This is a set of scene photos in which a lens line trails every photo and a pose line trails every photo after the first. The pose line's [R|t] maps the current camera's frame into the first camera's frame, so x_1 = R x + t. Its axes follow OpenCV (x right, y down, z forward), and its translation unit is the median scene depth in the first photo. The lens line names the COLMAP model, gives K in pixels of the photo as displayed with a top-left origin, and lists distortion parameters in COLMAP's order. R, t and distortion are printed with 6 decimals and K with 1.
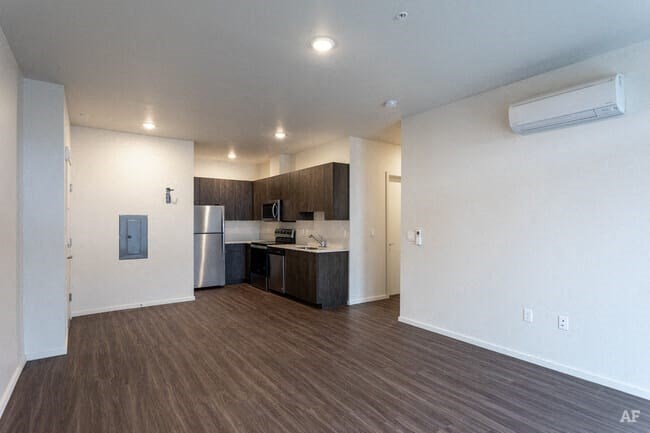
lens RADIAL K [[359.4, 0, 325.0], [0, 359.4, 216.5], [0, 0, 1]] dist [-0.000445, 0.000069]
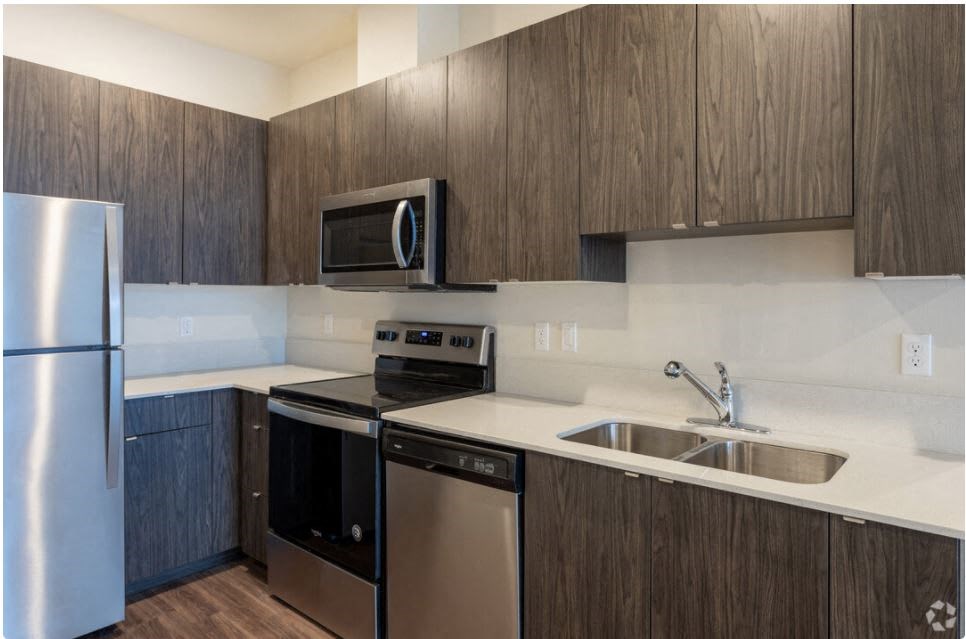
lens RADIAL K [[546.9, 0, 487.9], [0, 546.9, 290.8], [0, 0, 1]] dist [-0.000073, -0.000615]
pose [[0.963402, 0.006018, 0.267994, -0.169243], [-0.008062, 0.999946, 0.006526, 0.012601], [-0.267941, -0.008448, 0.963398, 0.664961]]
